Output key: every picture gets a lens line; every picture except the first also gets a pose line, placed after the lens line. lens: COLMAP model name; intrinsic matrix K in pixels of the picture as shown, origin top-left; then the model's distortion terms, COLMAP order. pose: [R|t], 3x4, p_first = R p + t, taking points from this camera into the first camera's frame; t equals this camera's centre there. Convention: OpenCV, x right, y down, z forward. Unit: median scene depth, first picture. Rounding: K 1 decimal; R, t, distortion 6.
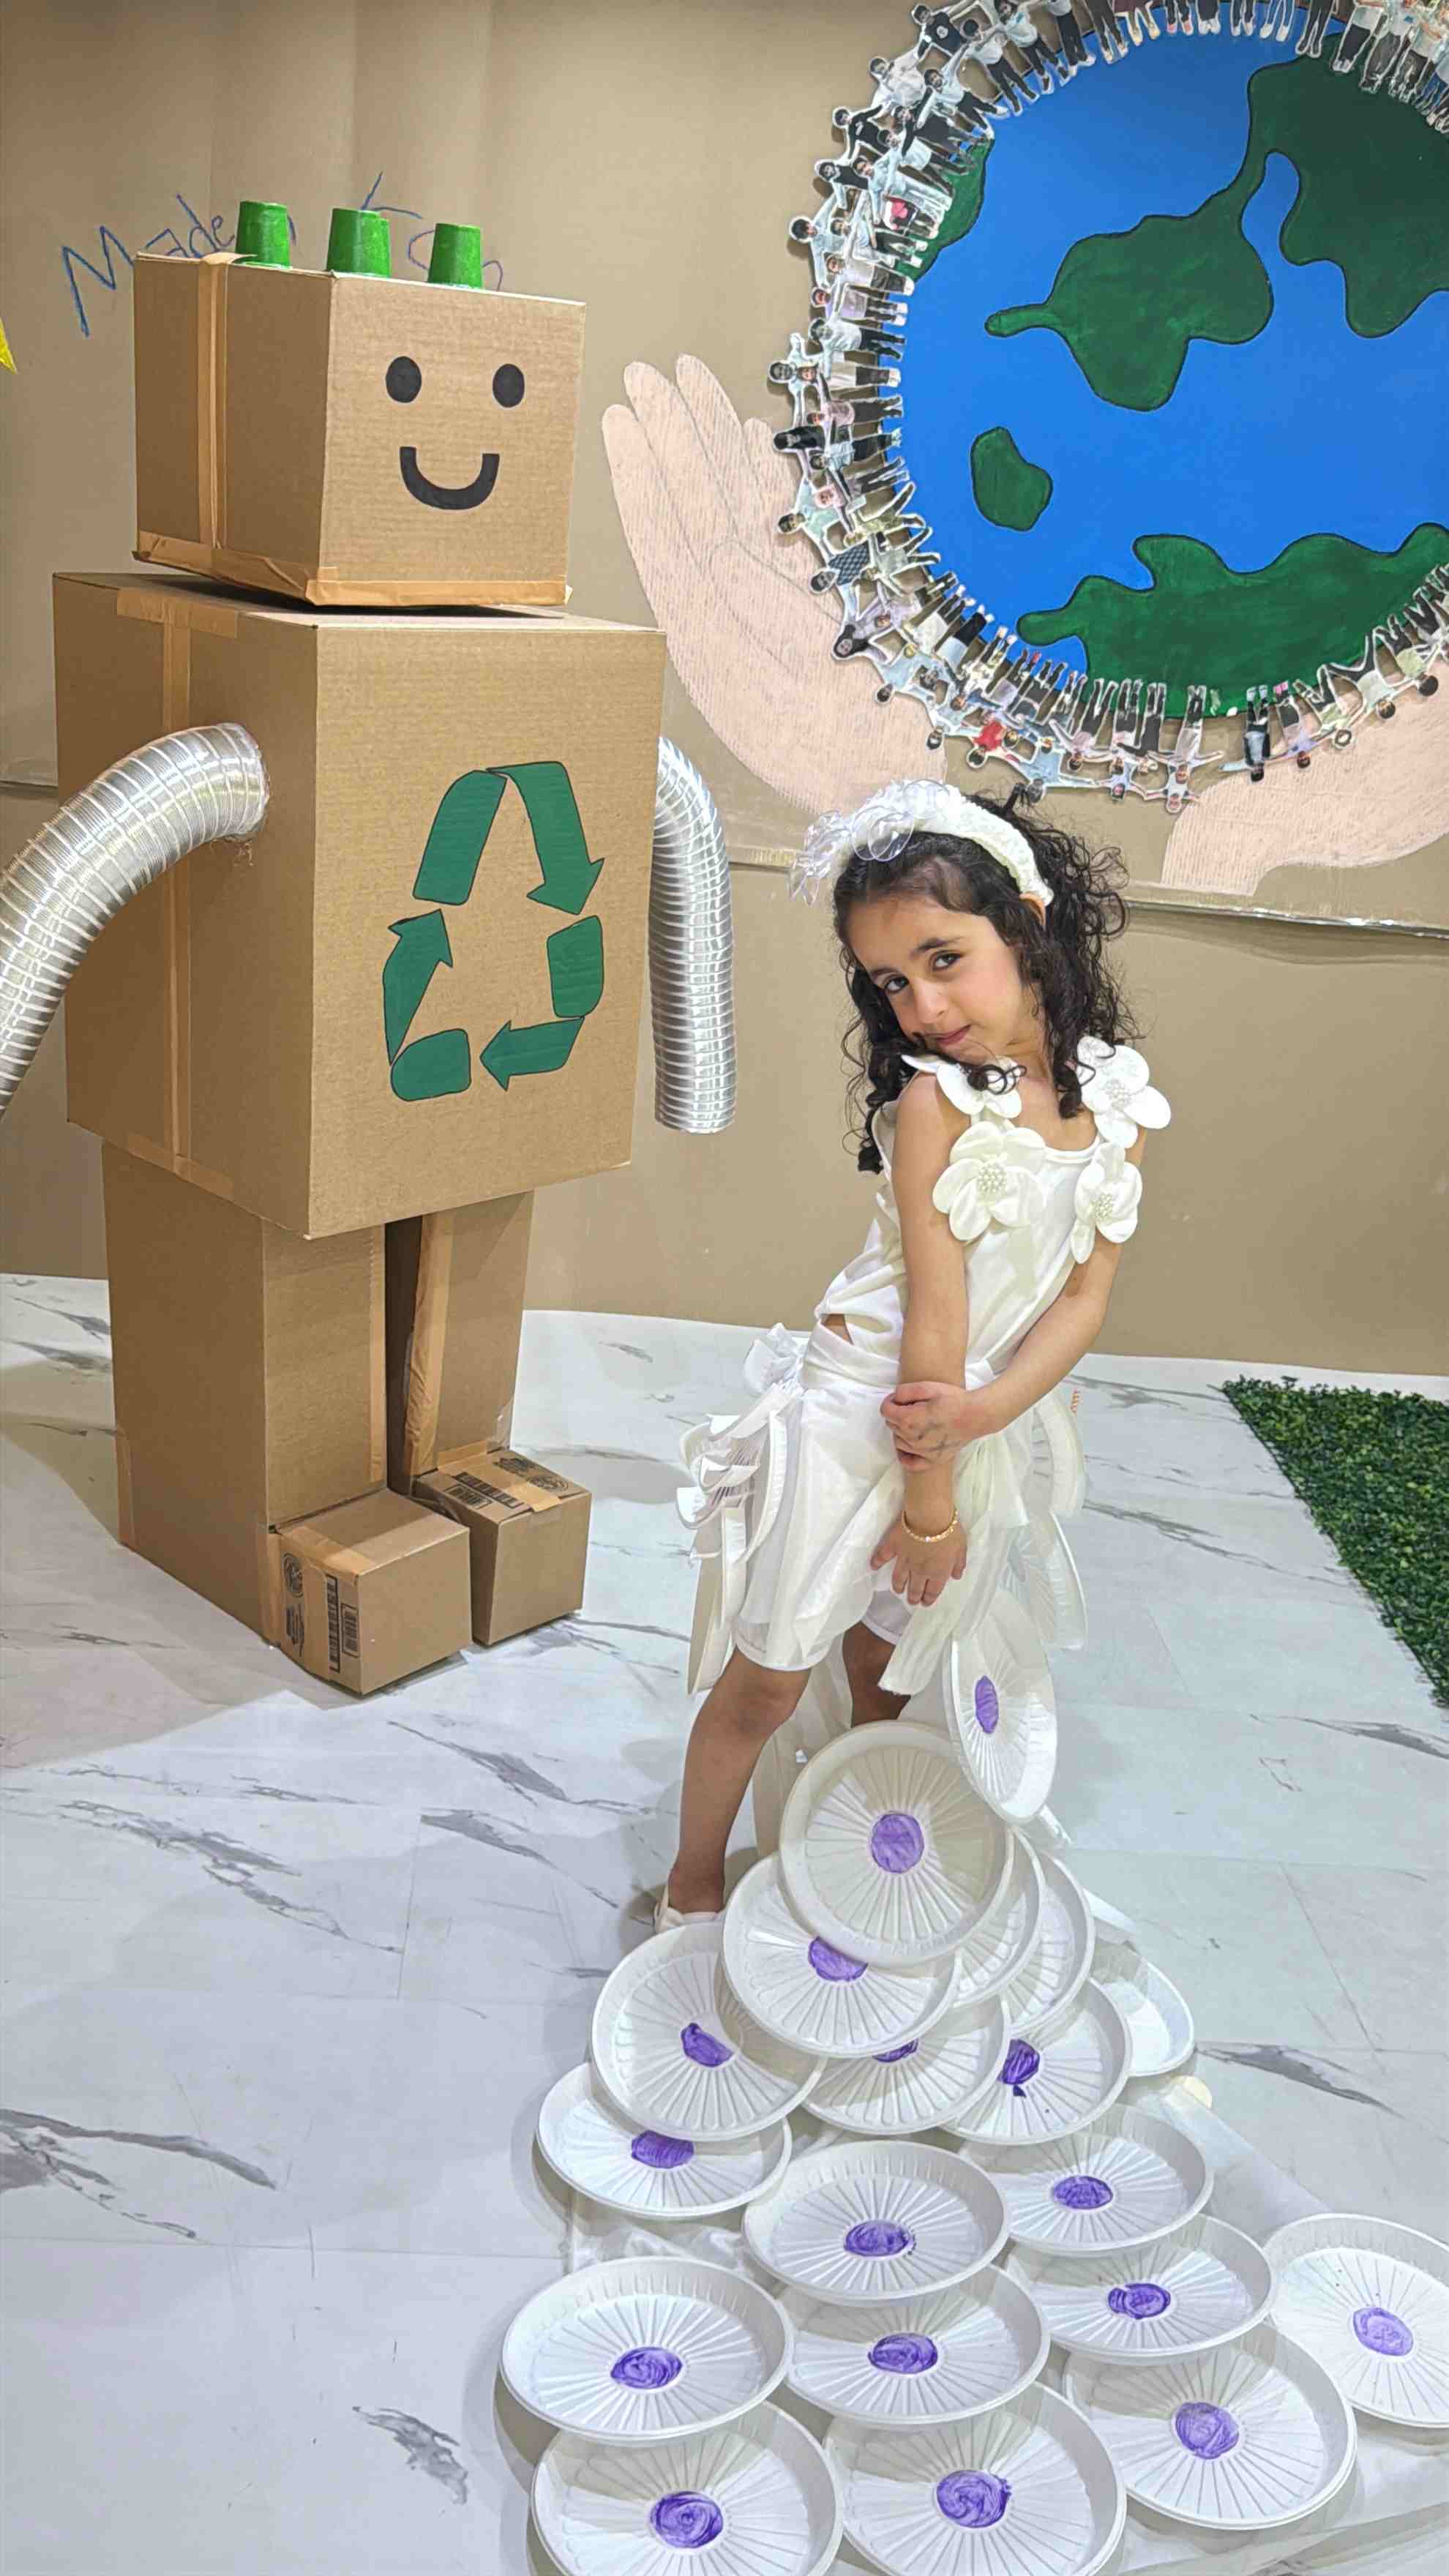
lens RADIAL K [[2338.3, 0, 724.5], [0, 2338.3, 1288.0], [0, 0, 1]] dist [0.143188, -0.327983]
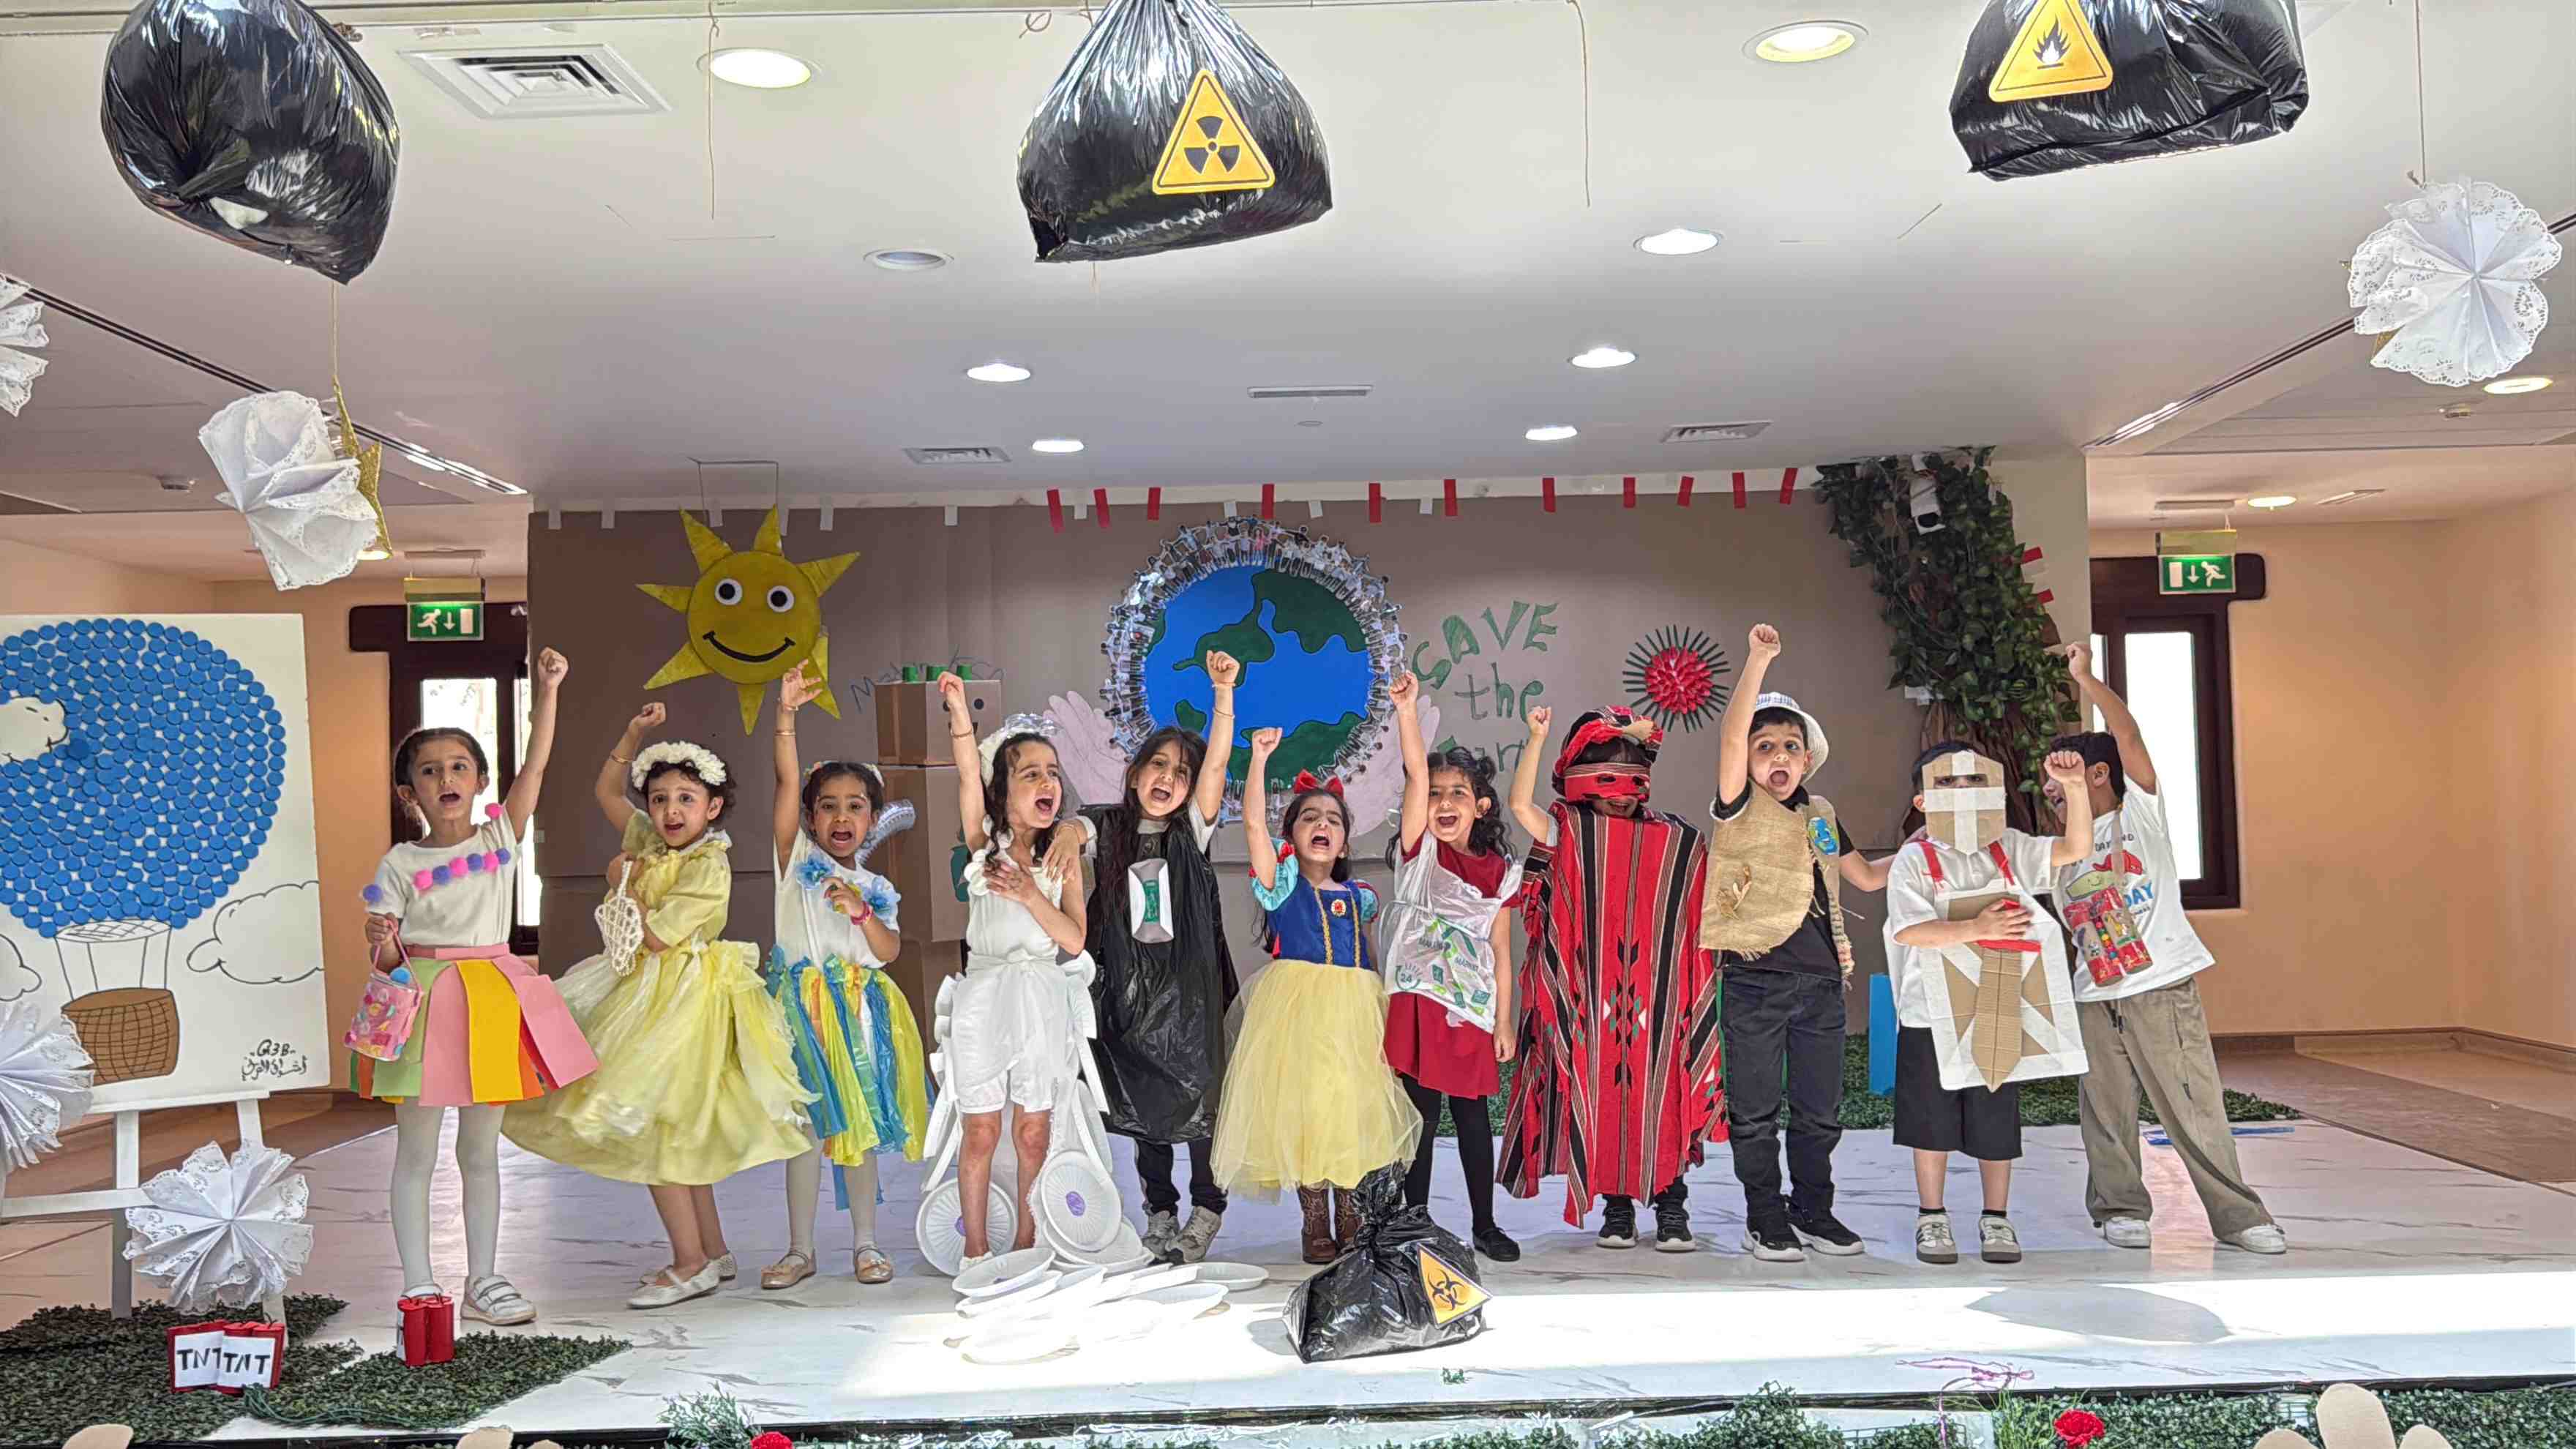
lens RADIAL K [[2338.3, 0, 1288.0], [0, 2338.3, 724.5], [0, 0, 1]] dist [0.143188, -0.327983]
pose [[0.989250, -0.132154, -0.062614, 0.414572], [0.100896, 0.926737, -0.361911, 0.687269], [0.105855, 0.351703, 0.930108, -1.570397]]
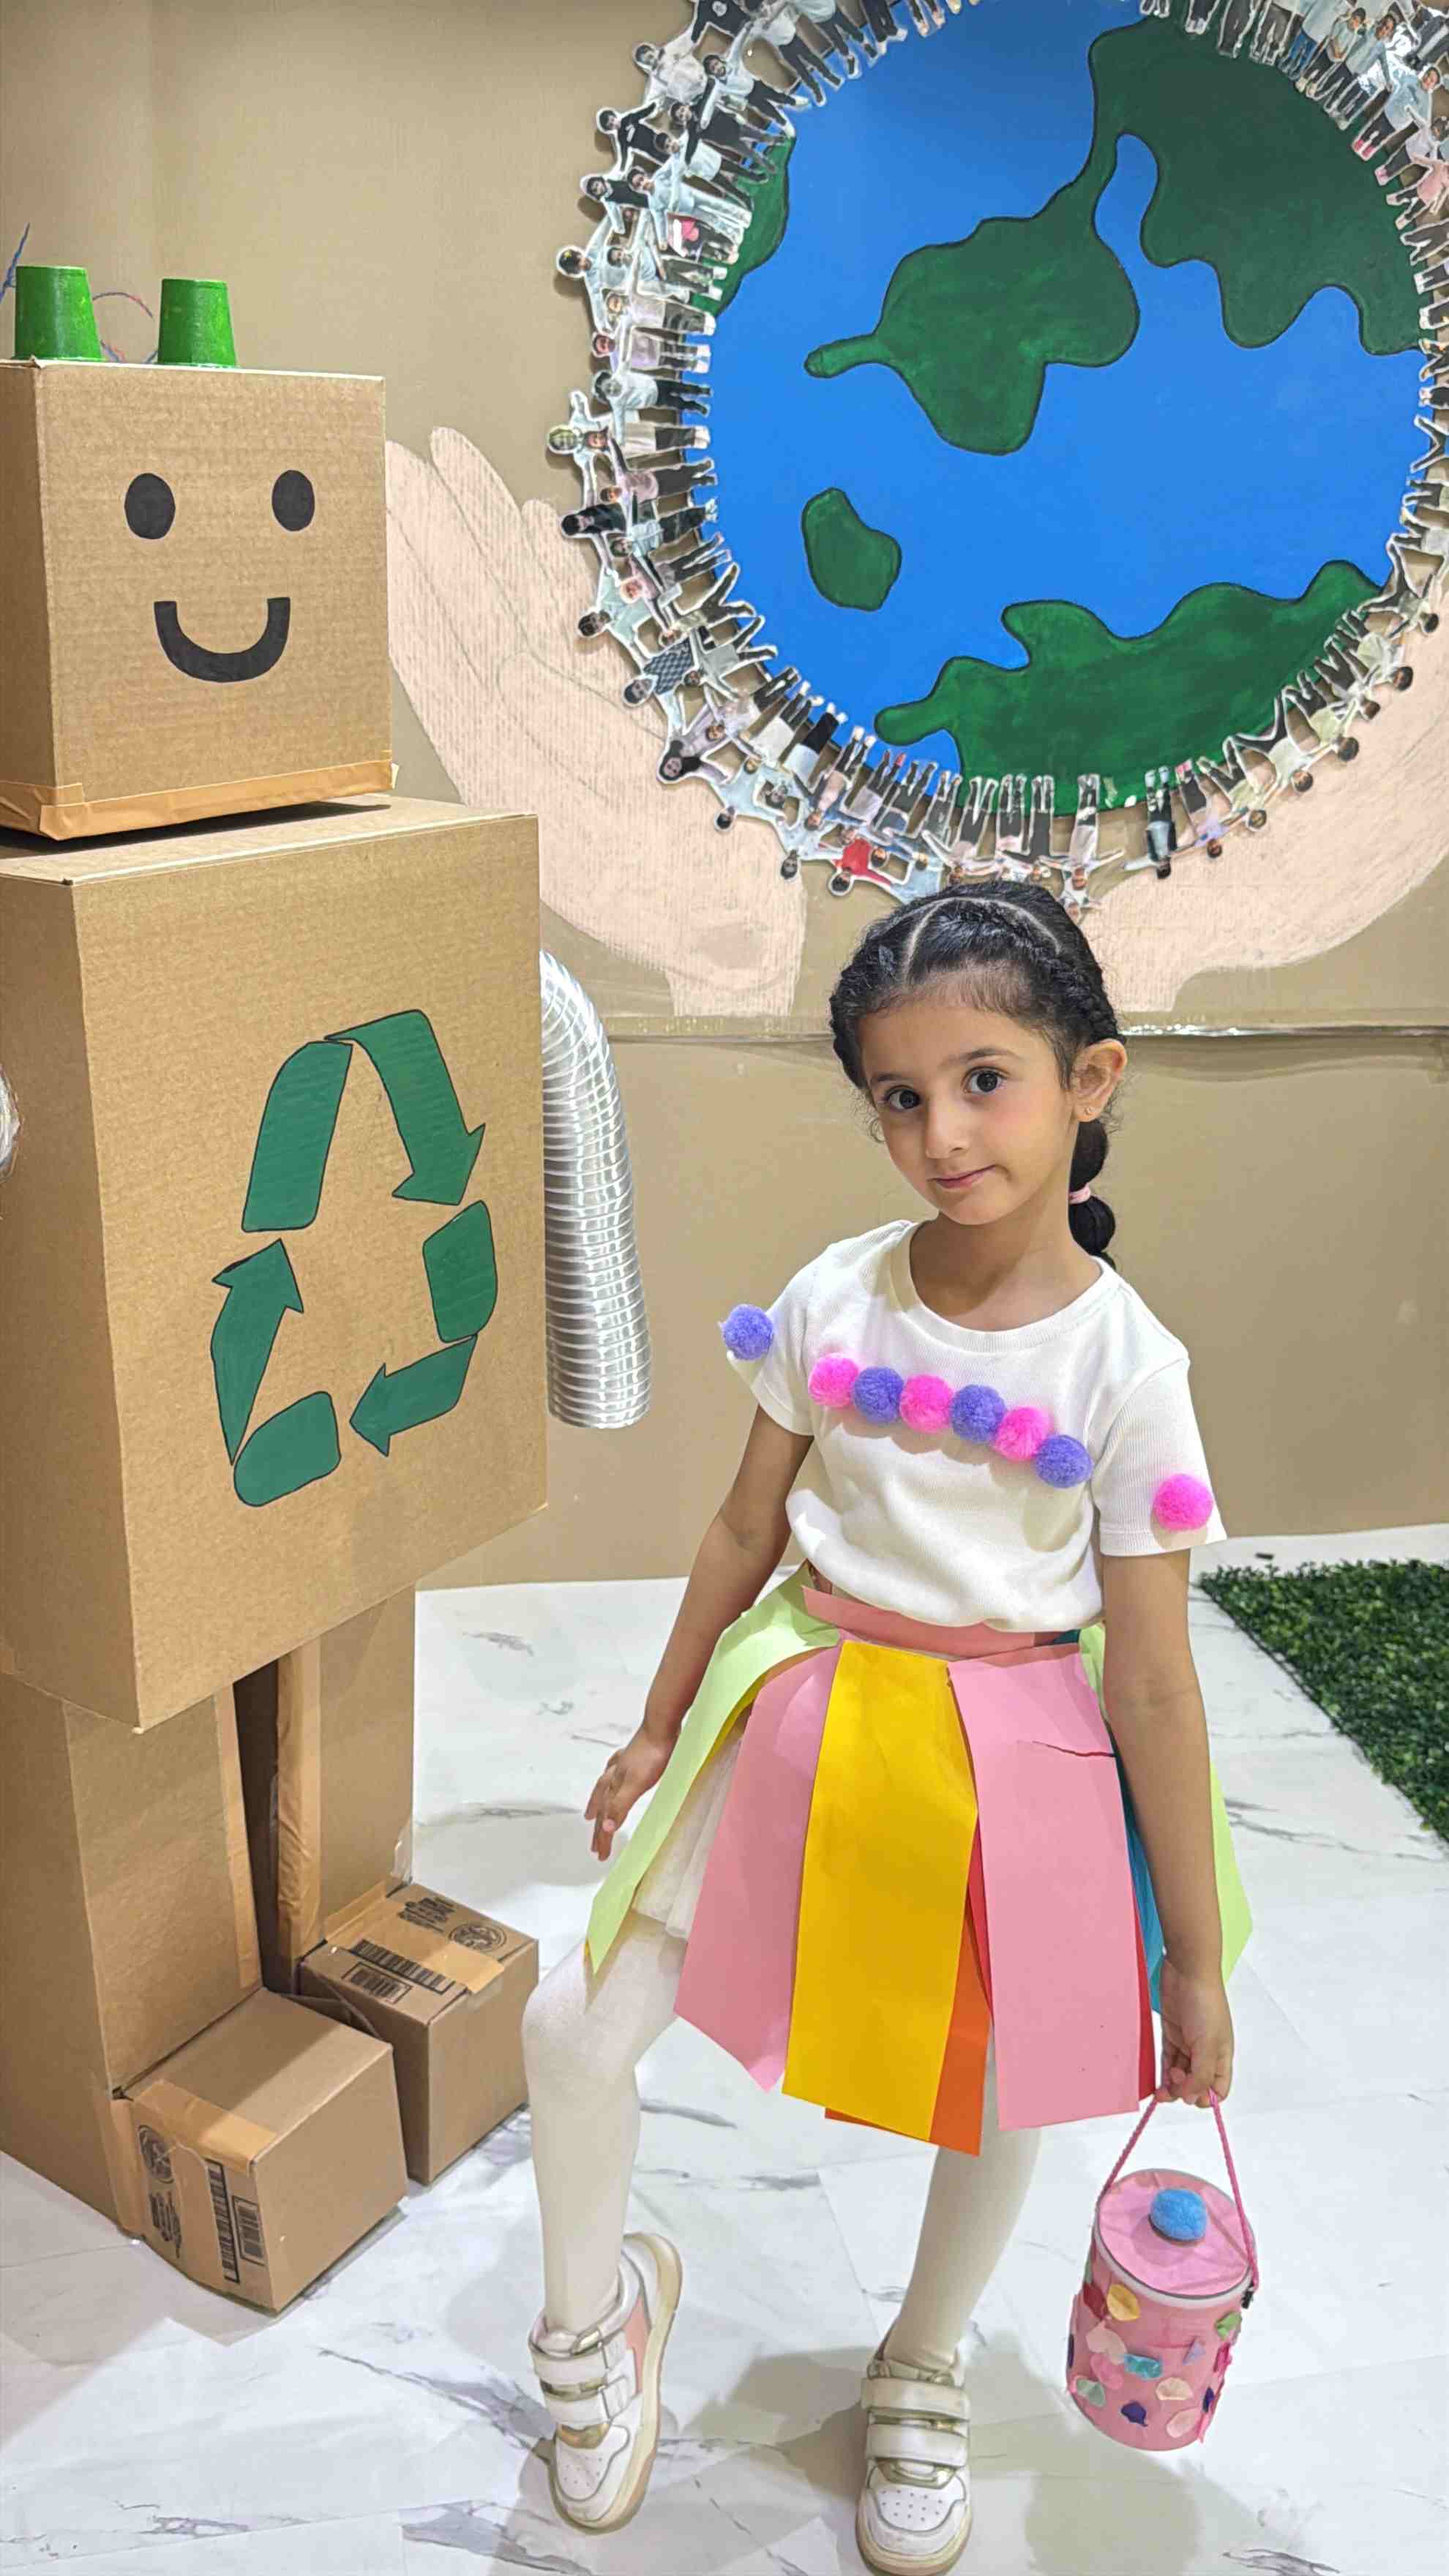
lens RADIAL K [[2317.7, 0, 724.5], [0, 2317.7, 1288.0], [0, 0, 1]] dist [0.165257, -0.387473]
pose [[0.985108, -0.117958, 0.125095, -0.056465], [0.119300, 0.992853, -0.003266, -0.091968], [-0.123815, 0.018141, 0.992139, 0.207087]]
